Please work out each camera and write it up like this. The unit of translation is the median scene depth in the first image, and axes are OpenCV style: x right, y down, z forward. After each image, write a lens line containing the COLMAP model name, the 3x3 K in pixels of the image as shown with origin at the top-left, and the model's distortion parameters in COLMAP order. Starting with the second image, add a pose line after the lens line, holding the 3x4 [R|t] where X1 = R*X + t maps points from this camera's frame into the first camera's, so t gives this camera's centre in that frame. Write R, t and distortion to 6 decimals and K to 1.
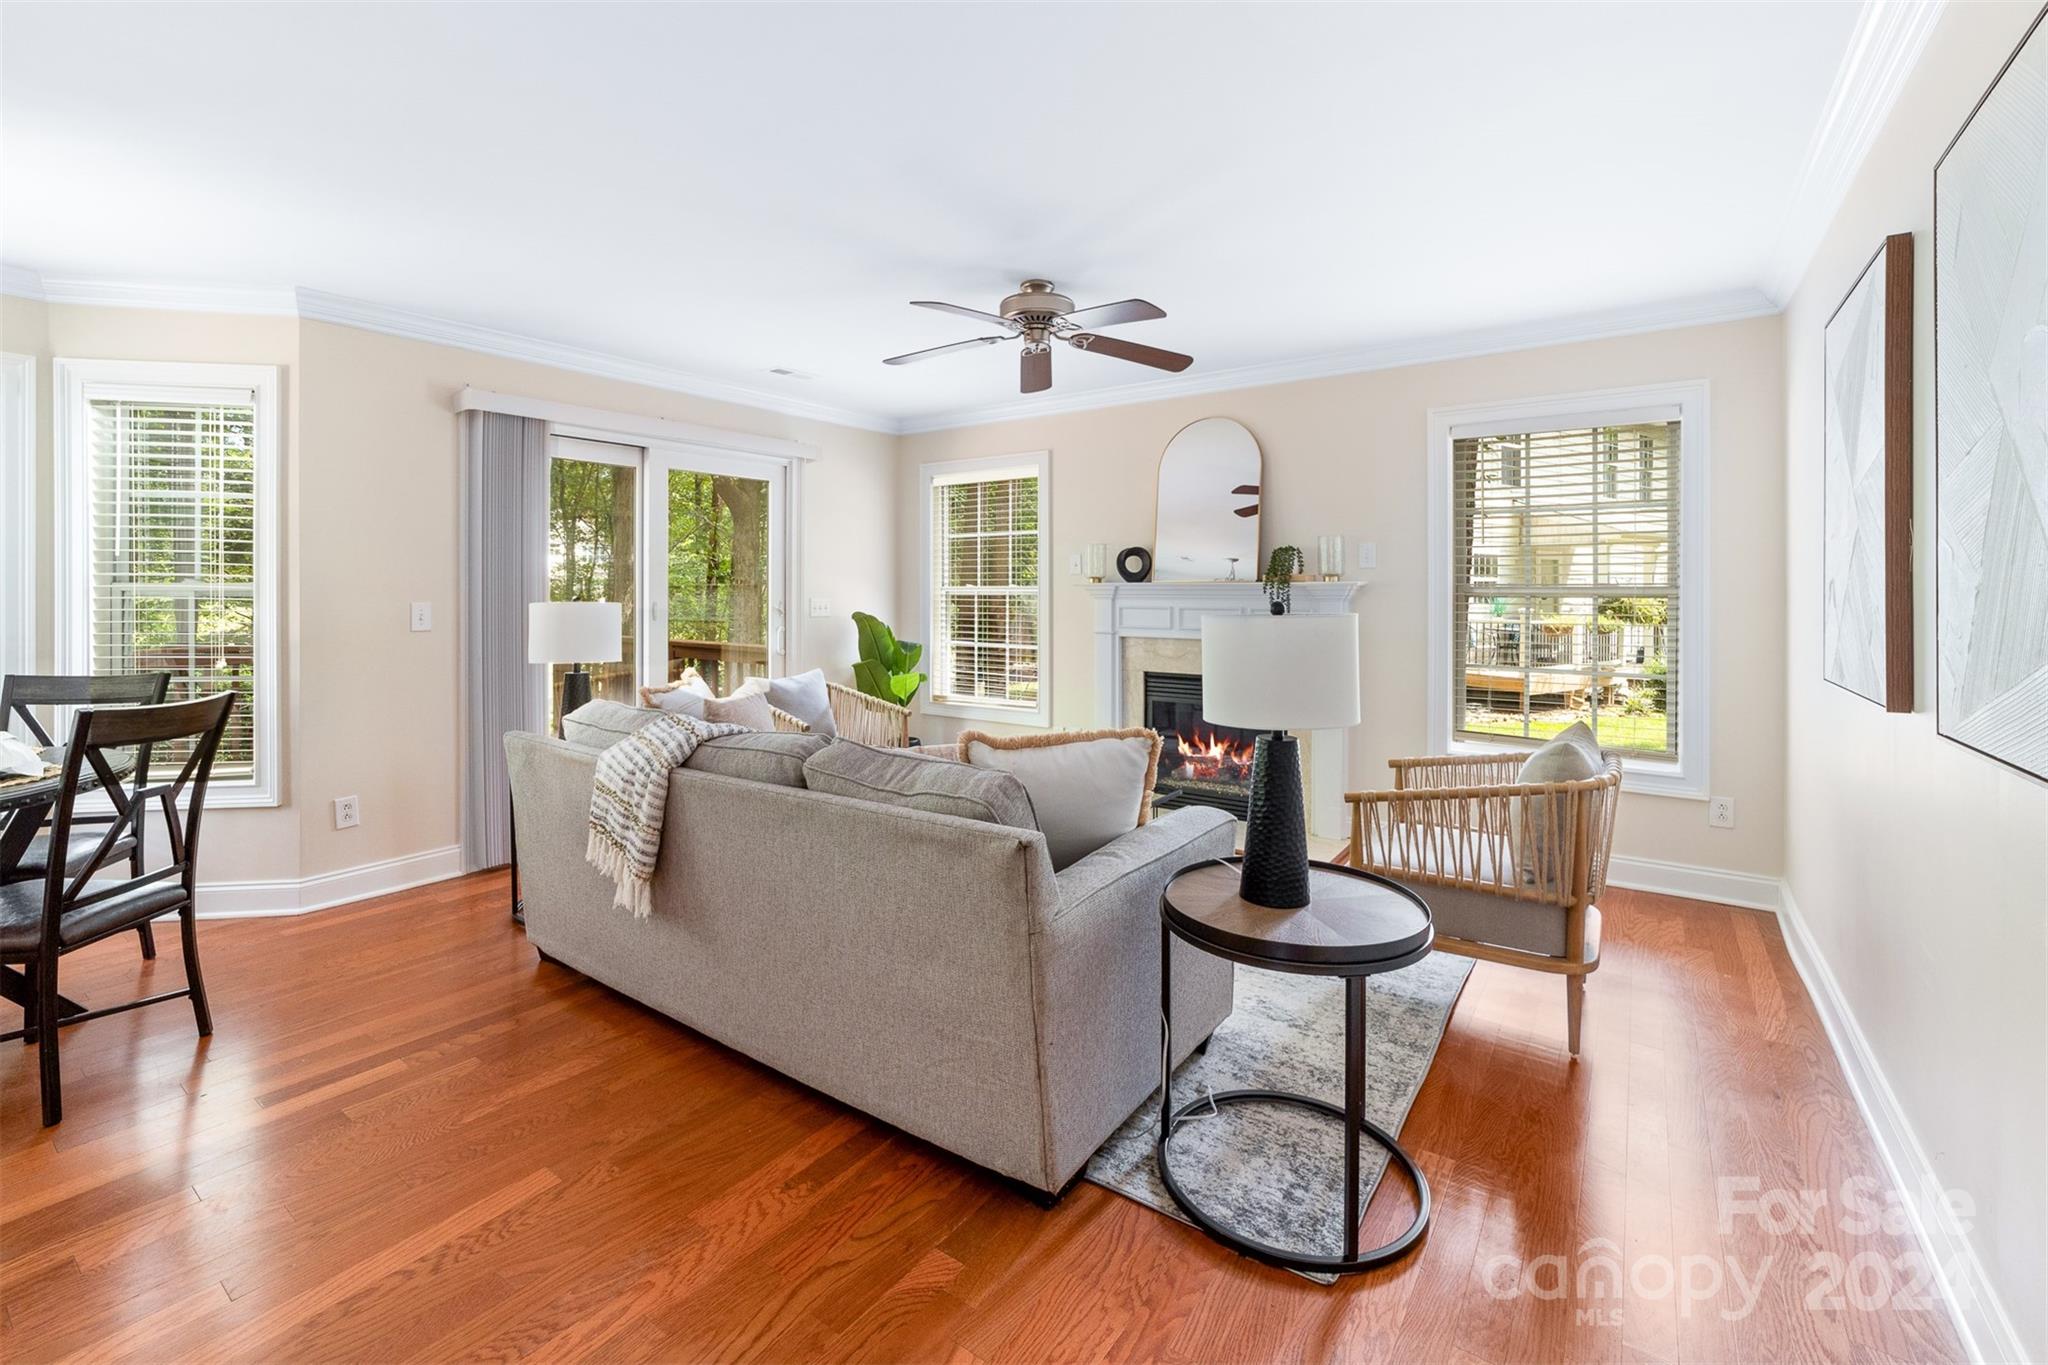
lens RADIAL K [[873.3, 0, 1025.2], [0, 873.3, 593.1], [0, 0, 1]] dist [-0.004160, -0.000339]
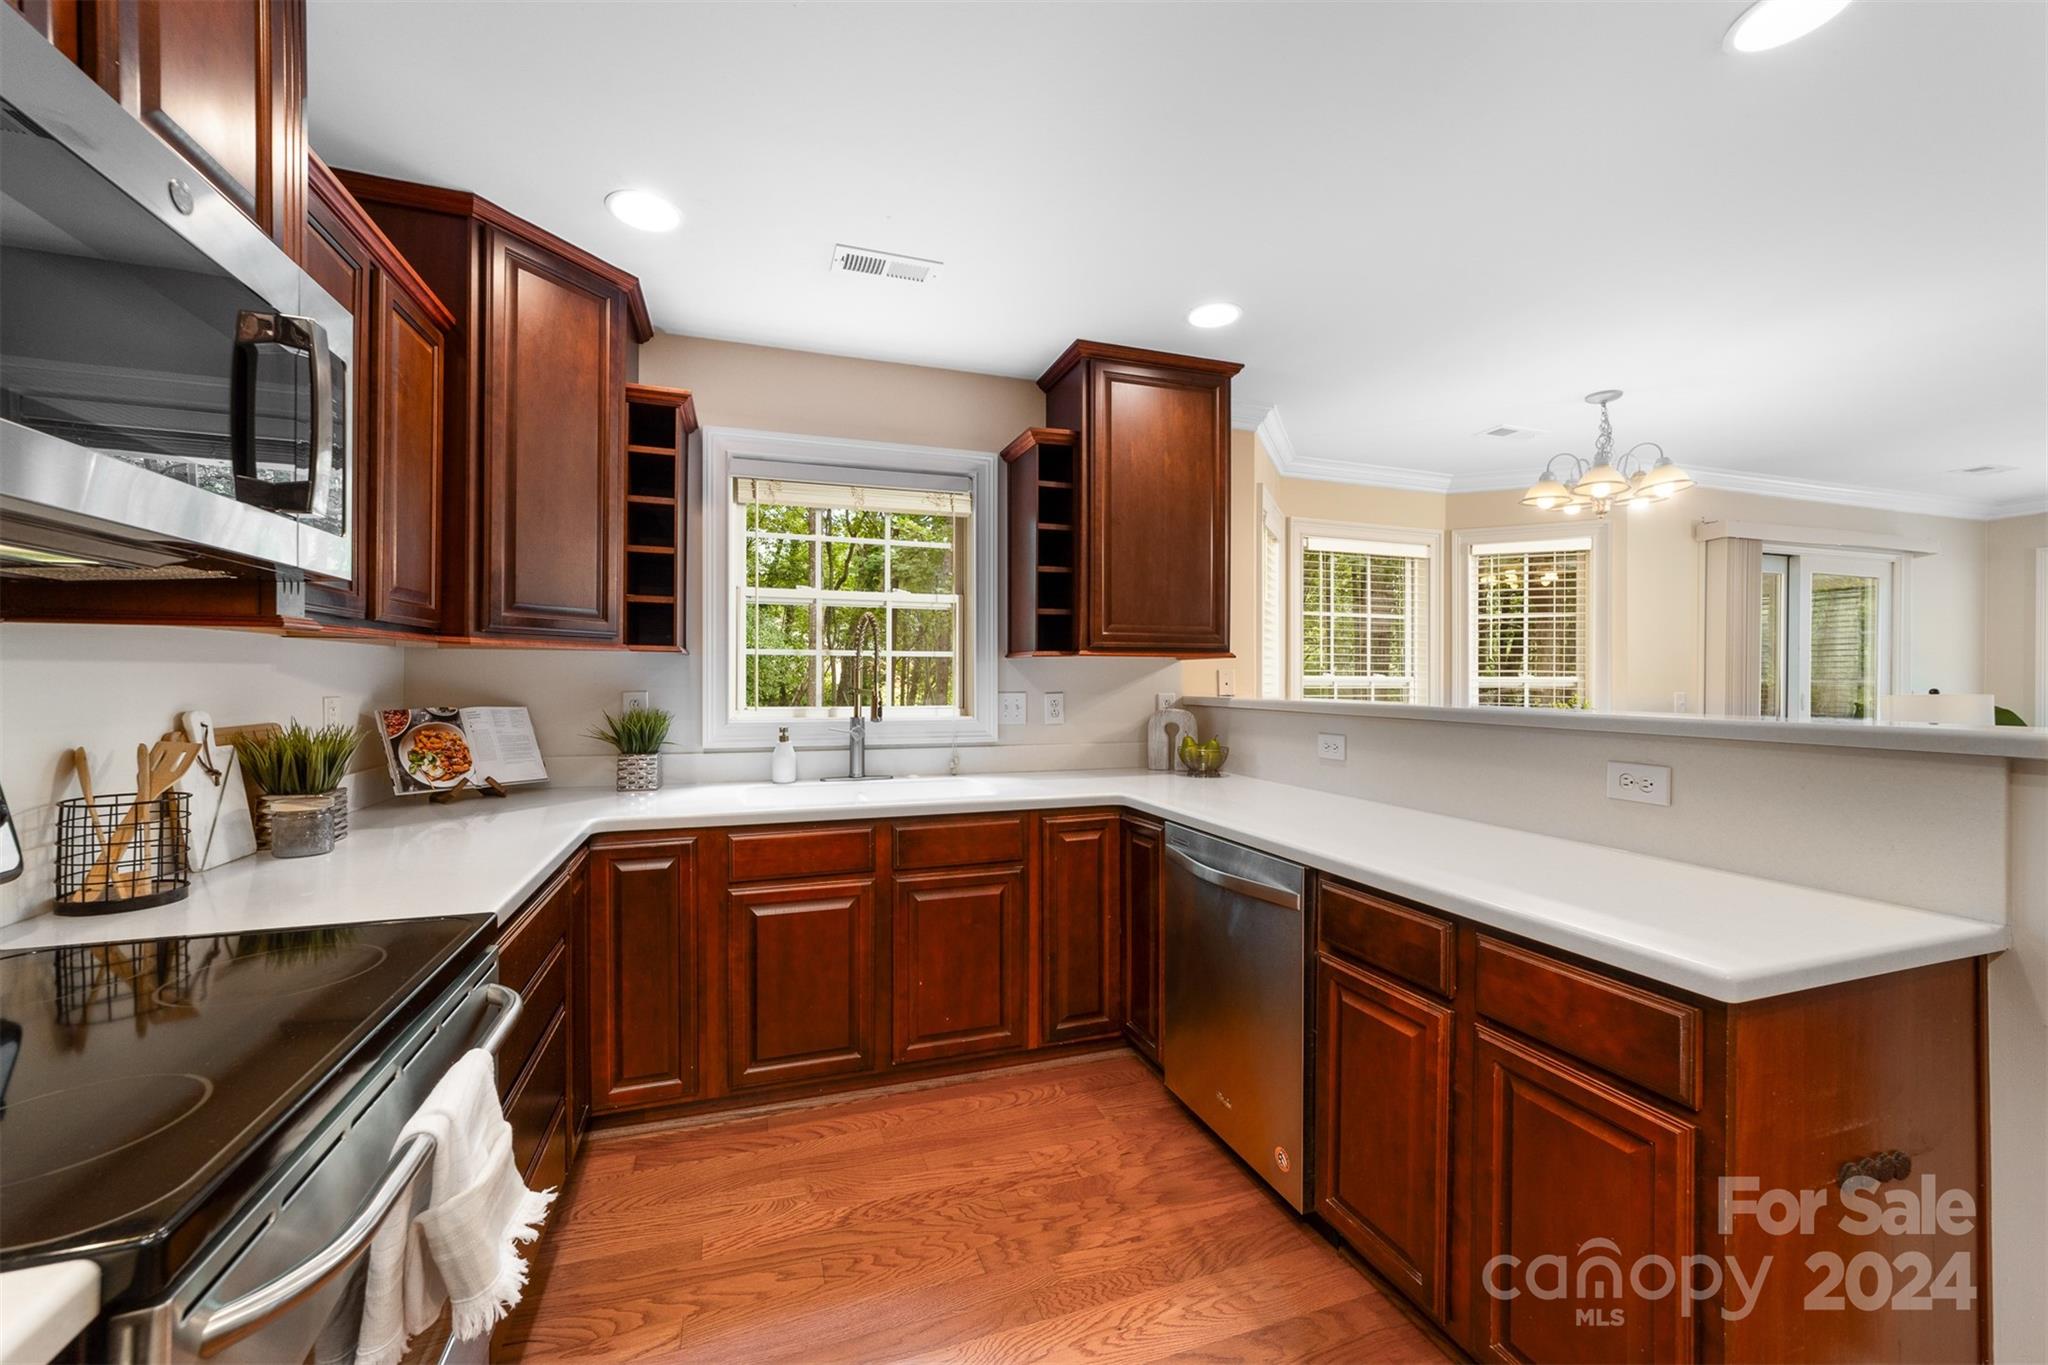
lens RADIAL K [[808.2, 0, 1011.1], [0, 808.2, 682.2], [0, 0, 1]] dist [-0.003521, 0.004969]
pose [[0.819580, 0.002574, -0.572959, -0.593988], [-0.004338, 0.999989, -0.001713, 0.000780], [0.572948, 0.003889, 0.819582, -0.370757]]
